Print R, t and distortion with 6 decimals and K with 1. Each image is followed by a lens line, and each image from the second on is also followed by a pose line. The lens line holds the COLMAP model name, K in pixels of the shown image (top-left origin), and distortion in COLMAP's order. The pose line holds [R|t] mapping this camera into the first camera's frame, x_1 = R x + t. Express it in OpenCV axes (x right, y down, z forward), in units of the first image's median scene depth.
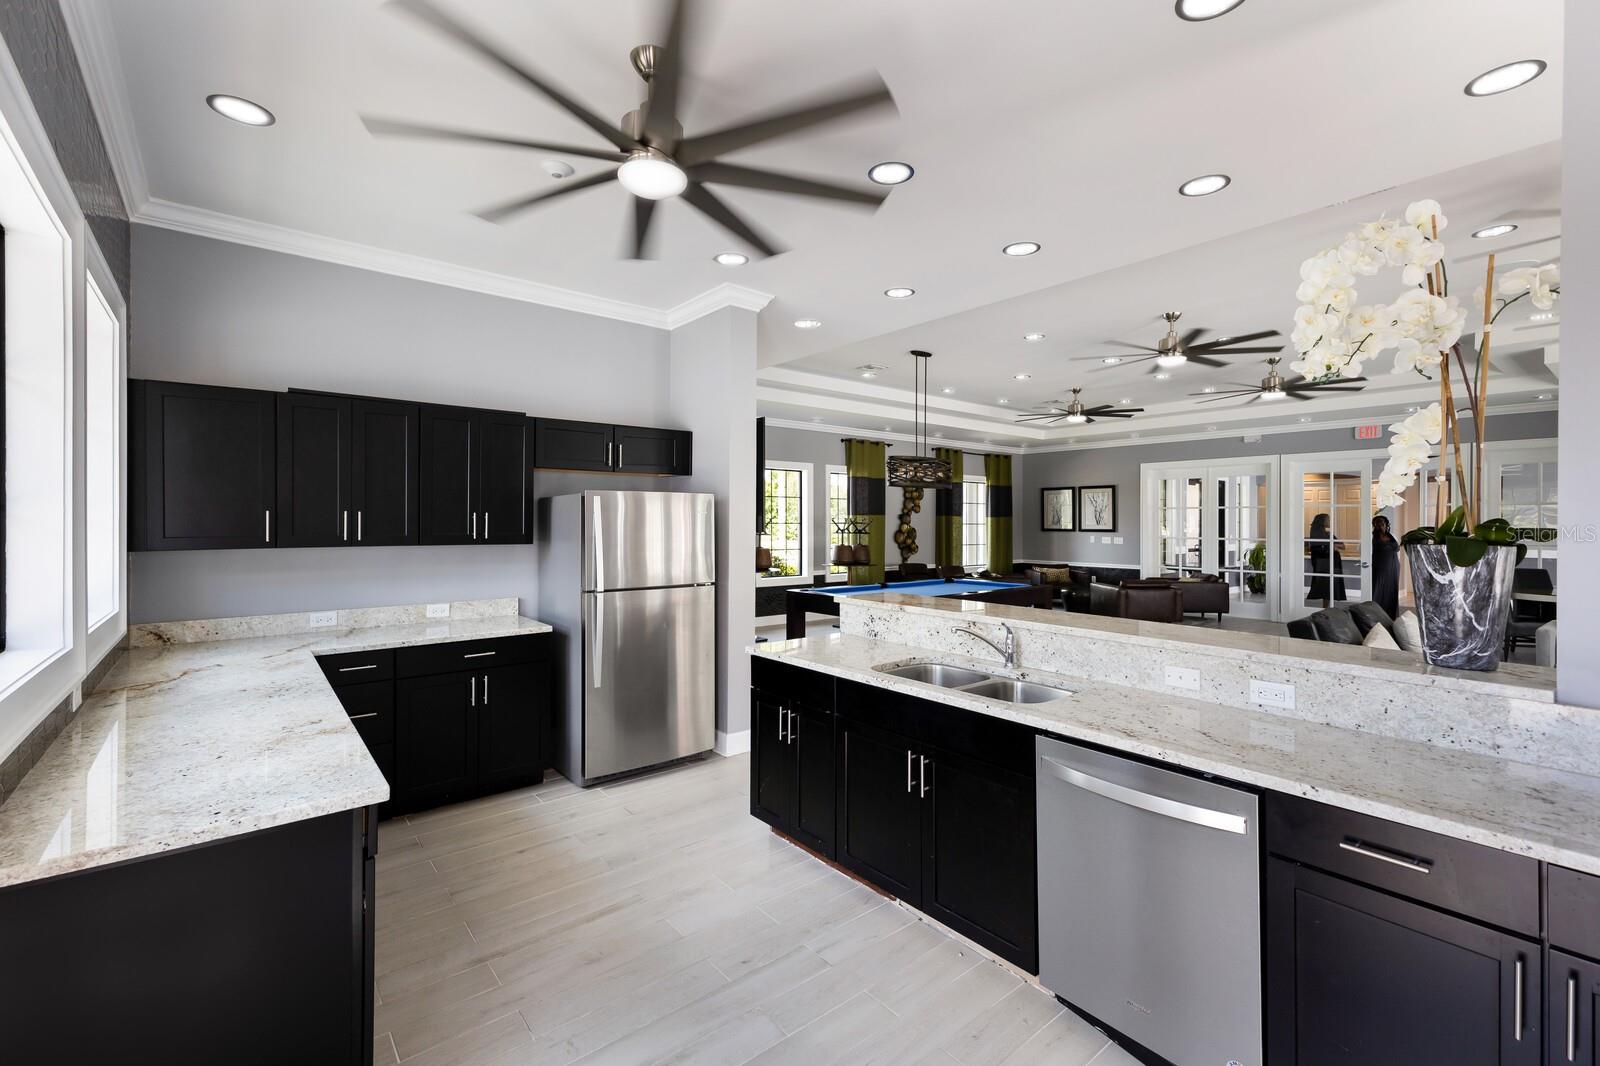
lens RADIAL K [[695.4, 0, 801.2], [0, 695.4, 521.7], [0, 0, 1]] dist [-0.000594, 0.000219]
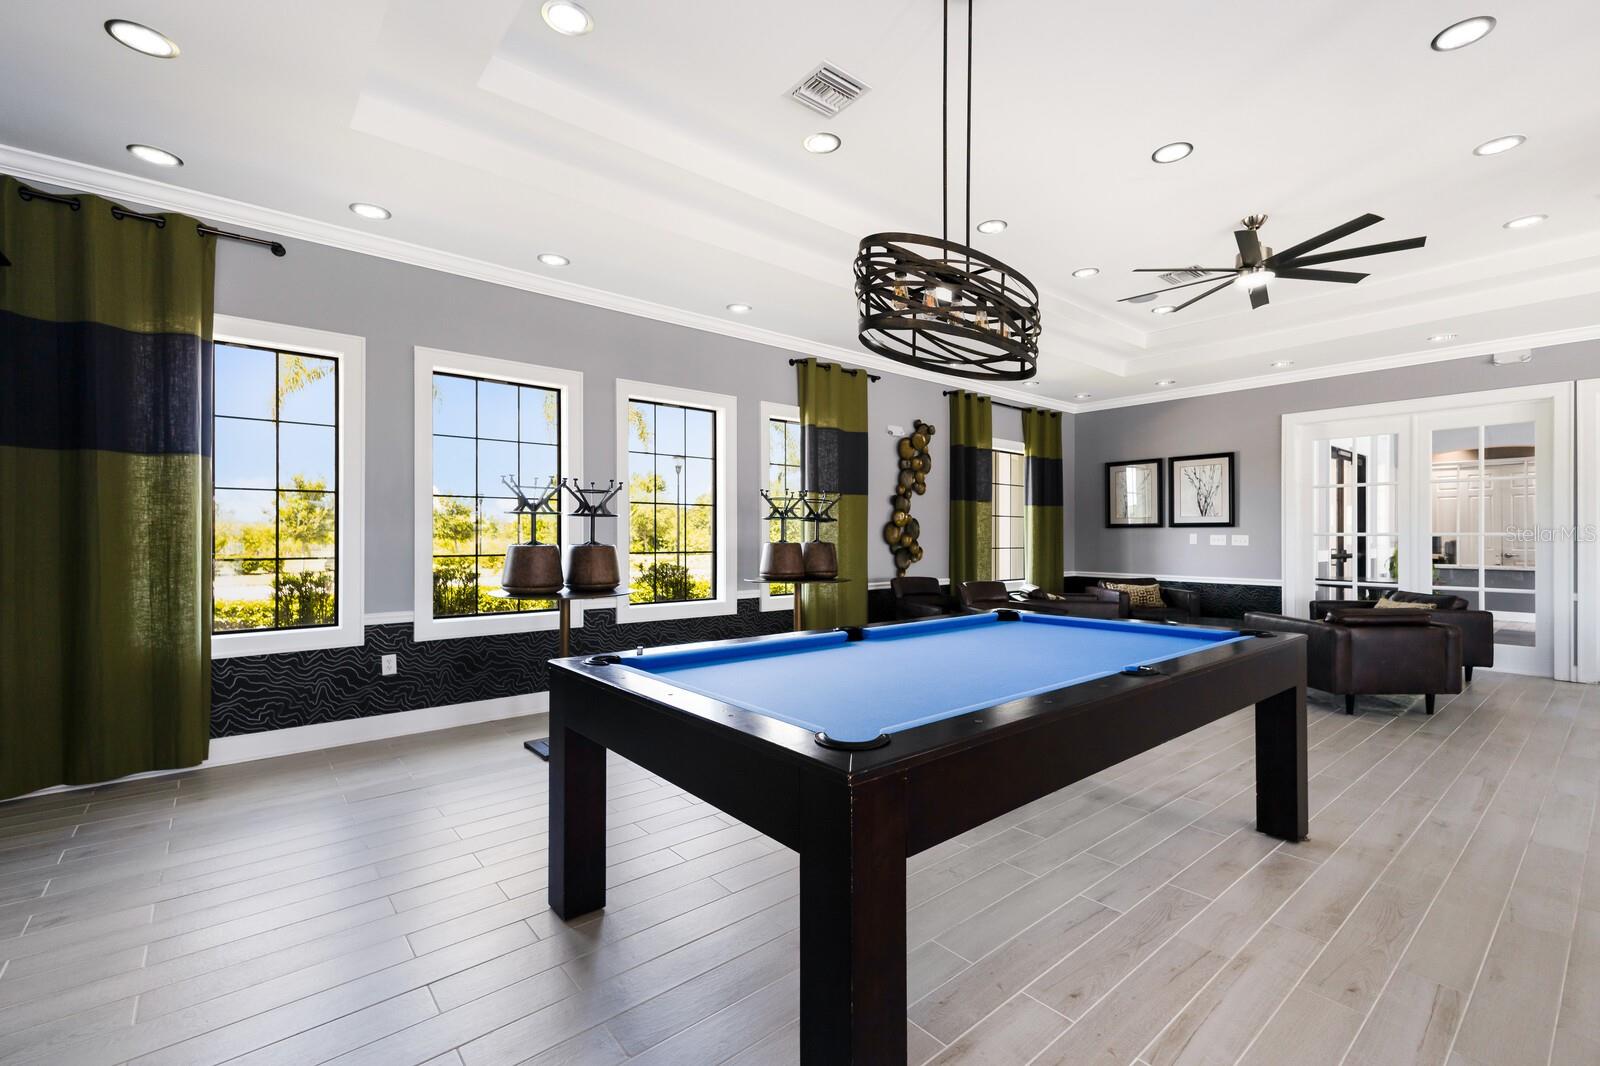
lens RADIAL K [[695.4, 0, 793.5], [0, 695.4, 539.1], [0, 0, 1]] dist [-0.000594, 0.000219]
pose [[0.999994, -0.001835, 0.002936, 0.054103], [0.001824, 0.999991, 0.003954, 0.024287], [-0.002944, -0.003948, 0.999988, 0.395281]]
